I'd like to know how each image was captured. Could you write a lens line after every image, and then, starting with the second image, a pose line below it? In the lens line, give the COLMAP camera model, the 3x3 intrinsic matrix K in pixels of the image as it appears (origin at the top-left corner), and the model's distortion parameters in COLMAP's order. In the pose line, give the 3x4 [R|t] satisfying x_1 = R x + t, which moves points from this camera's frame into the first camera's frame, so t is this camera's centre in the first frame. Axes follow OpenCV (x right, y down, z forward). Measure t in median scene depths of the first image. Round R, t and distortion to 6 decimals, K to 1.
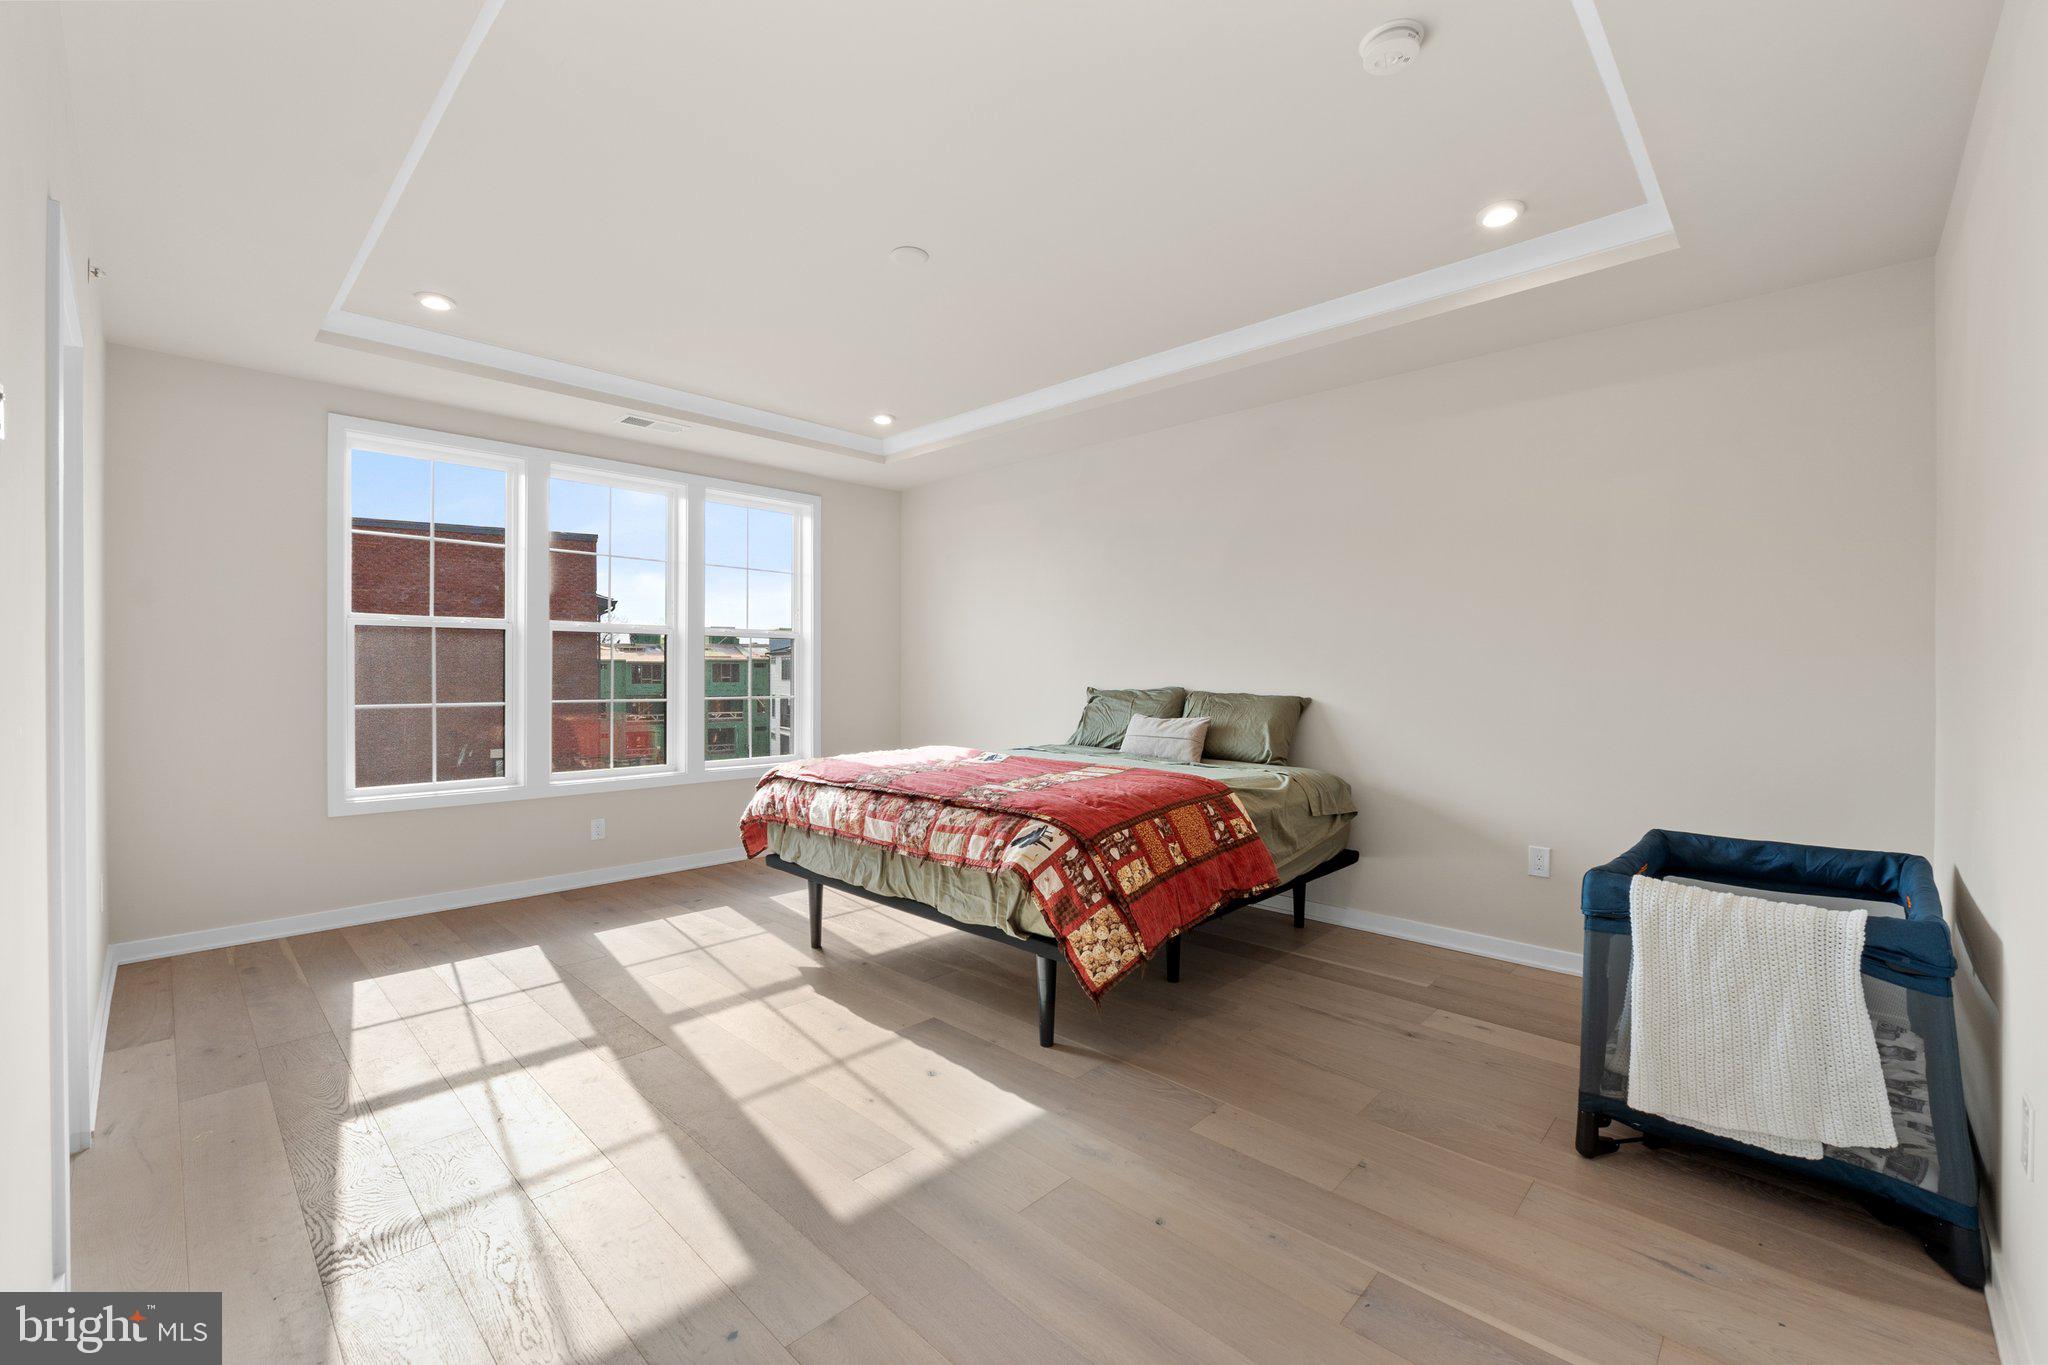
lens RADIAL K [[851.8, 0, 996.1], [0, 851.8, 668.2], [0, 0, 1]] dist [-0.012403, 0.000793]
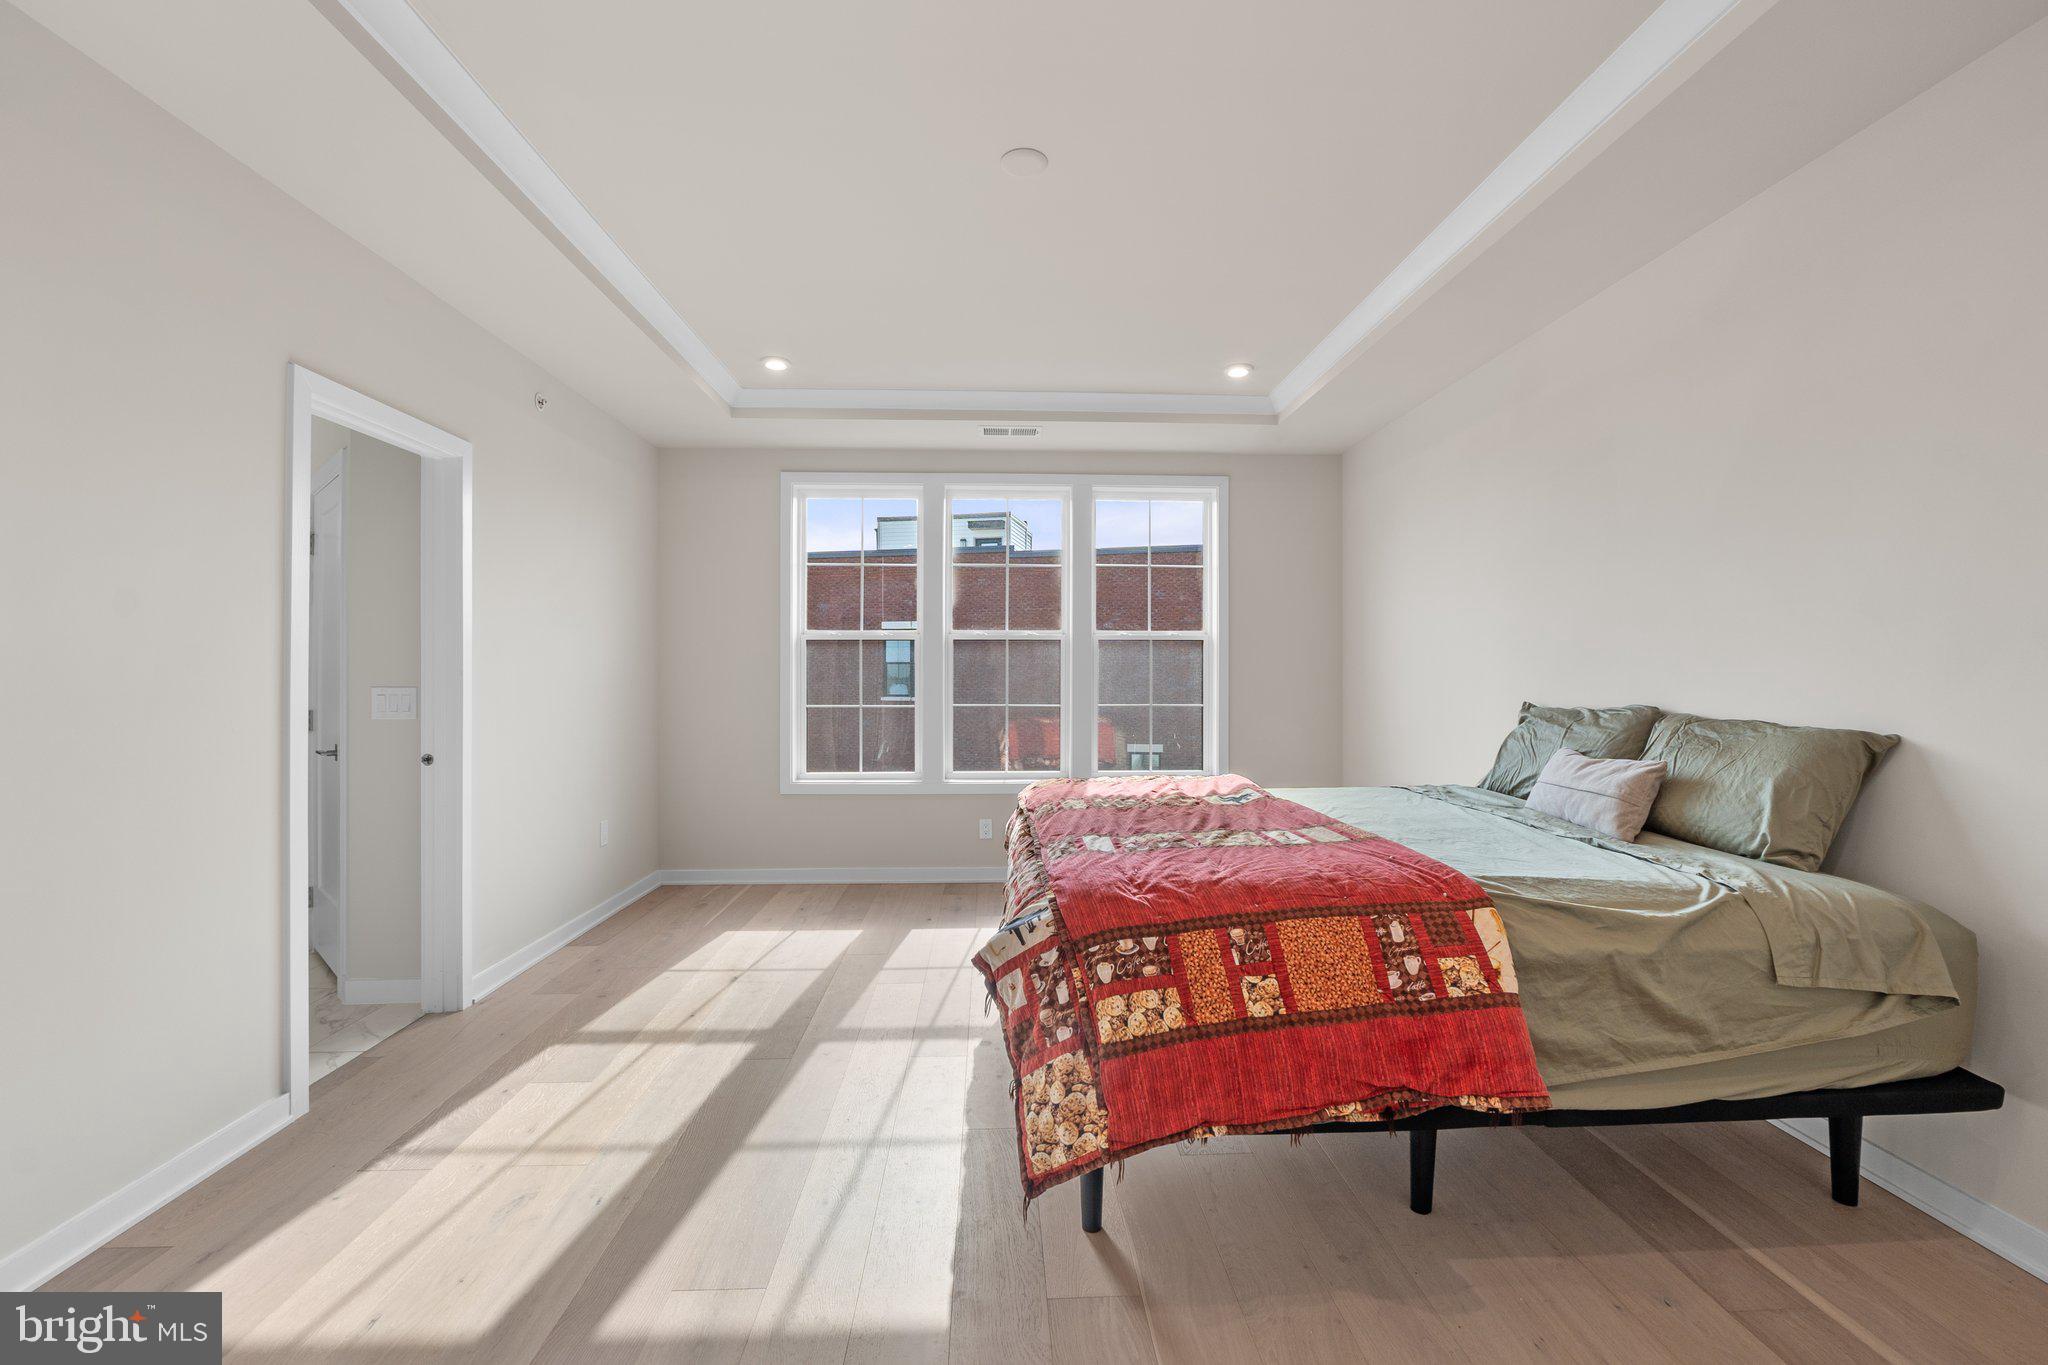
lens RADIAL K [[851.8, 0, 1025.6], [0, 851.8, 668.3], [0, 0, 1]] dist [-0.012403, 0.000793]
pose [[0.737687, -0.005092, -0.675124, 0.340346], [0.001895, 0.999983, -0.005472, -0.001912], [0.675141, 0.002757, 0.737684, 0.324918]]
